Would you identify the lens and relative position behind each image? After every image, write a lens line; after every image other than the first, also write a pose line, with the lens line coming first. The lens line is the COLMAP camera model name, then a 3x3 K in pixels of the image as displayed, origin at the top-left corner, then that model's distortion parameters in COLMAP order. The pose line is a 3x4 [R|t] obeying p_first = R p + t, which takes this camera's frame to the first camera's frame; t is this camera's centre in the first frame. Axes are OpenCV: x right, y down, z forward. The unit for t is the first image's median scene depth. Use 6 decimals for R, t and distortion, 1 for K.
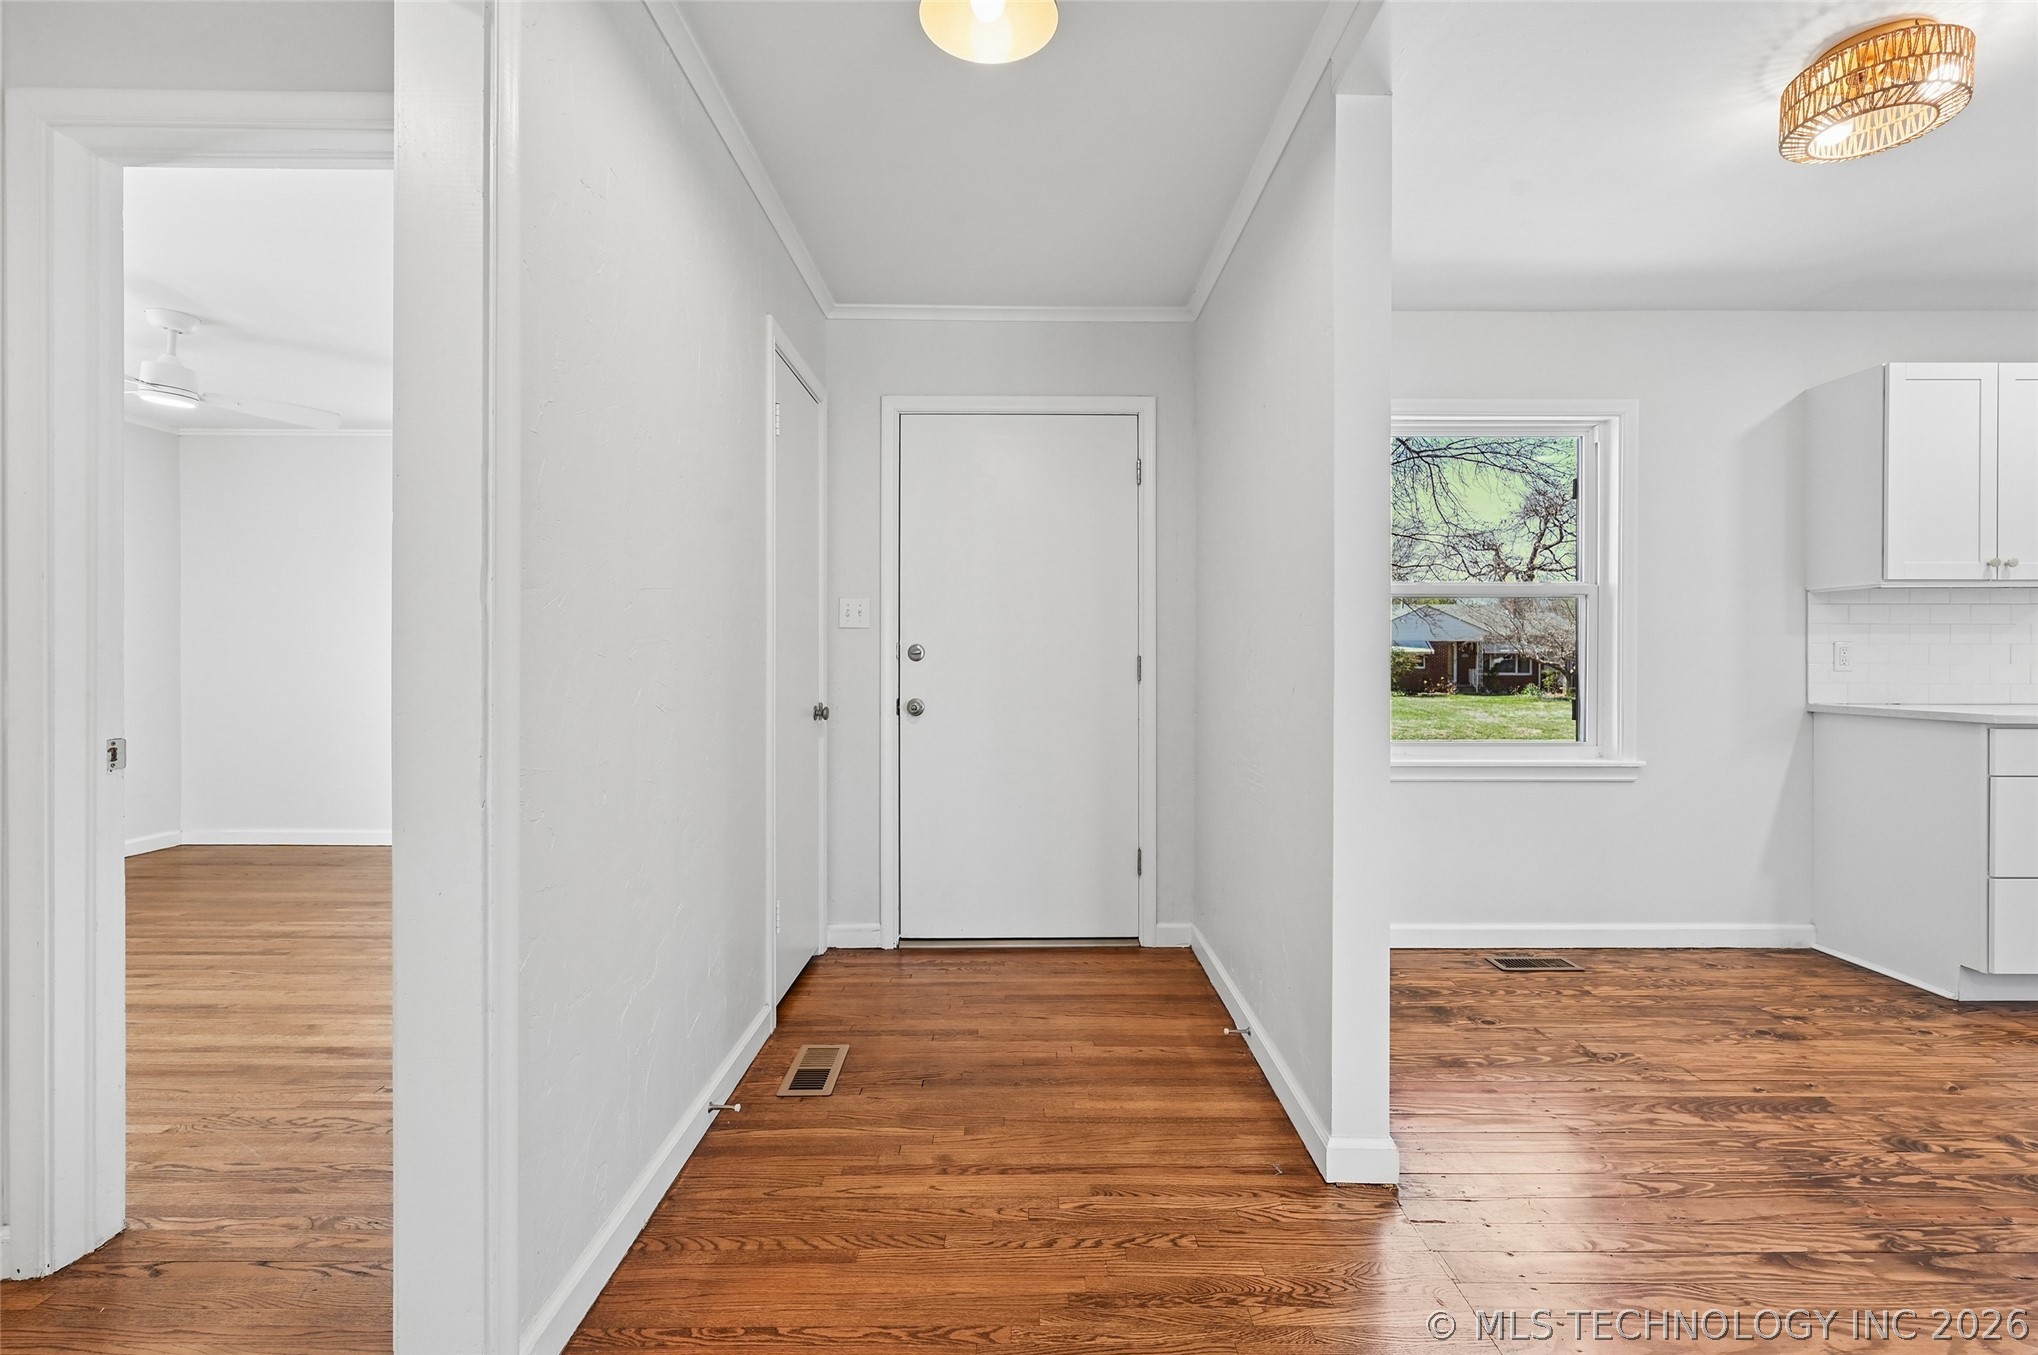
lens RADIAL K [[853.2, 0, 1020.3], [0, 853.2, 669.5], [0, 0, 1]] dist [0.019171, 0.000237]
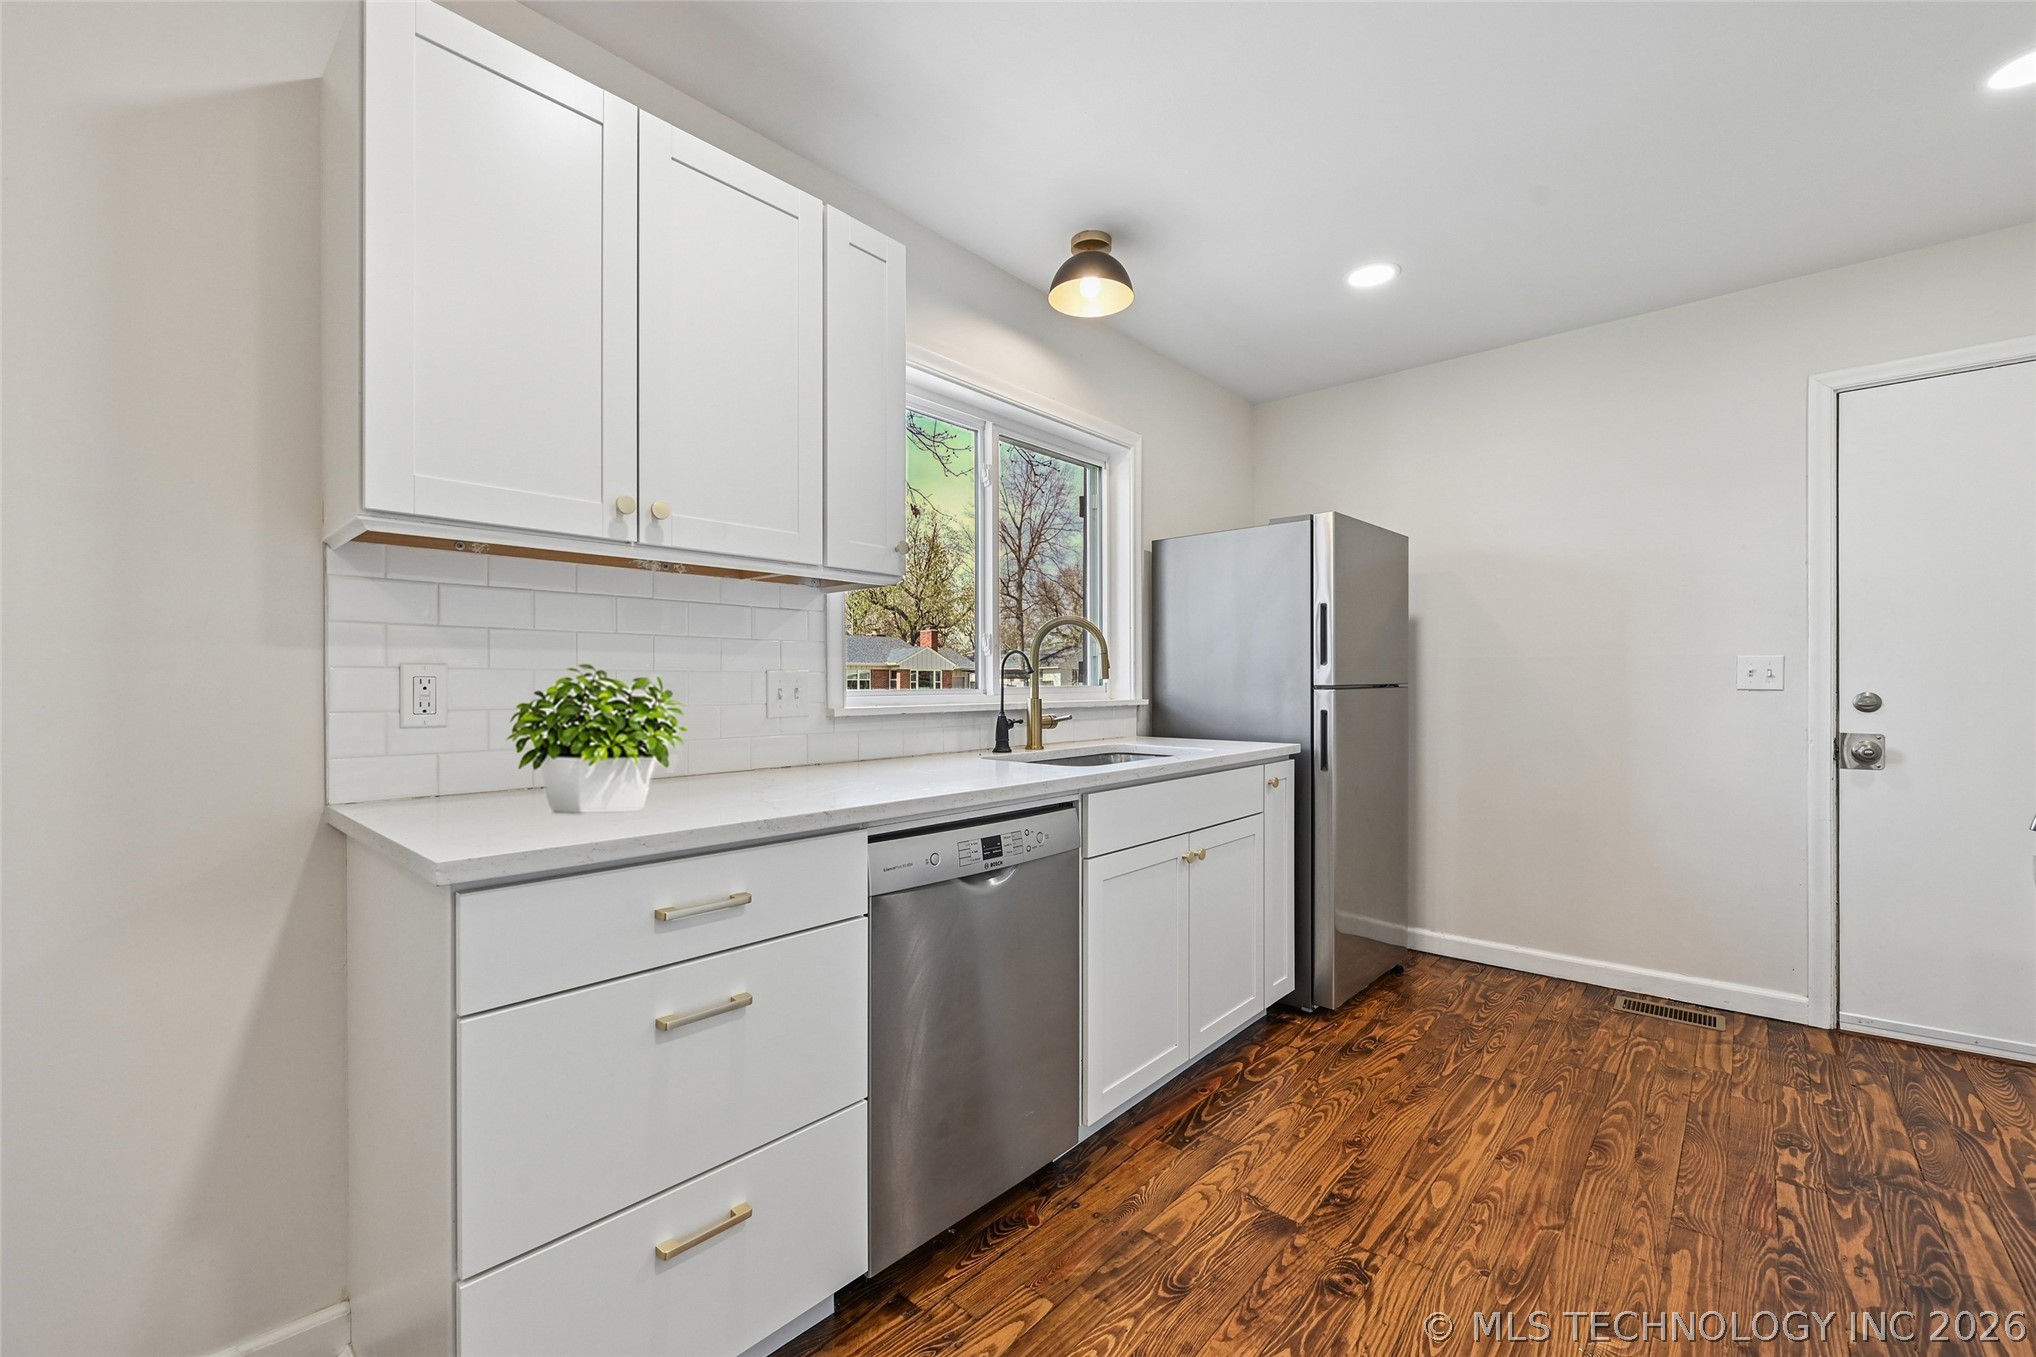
lens RADIAL K [[830.4, 0, 1017.7], [0, 830.4, 680.0], [0, 0, 1]] dist [0.000297, 0.000032]
pose [[0.671090, -0.002690, 0.741371, 0.837944], [0.004857, 0.999988, -0.000768, -0.022682], [-0.741360, 0.004117, 0.671095, 0.485358]]
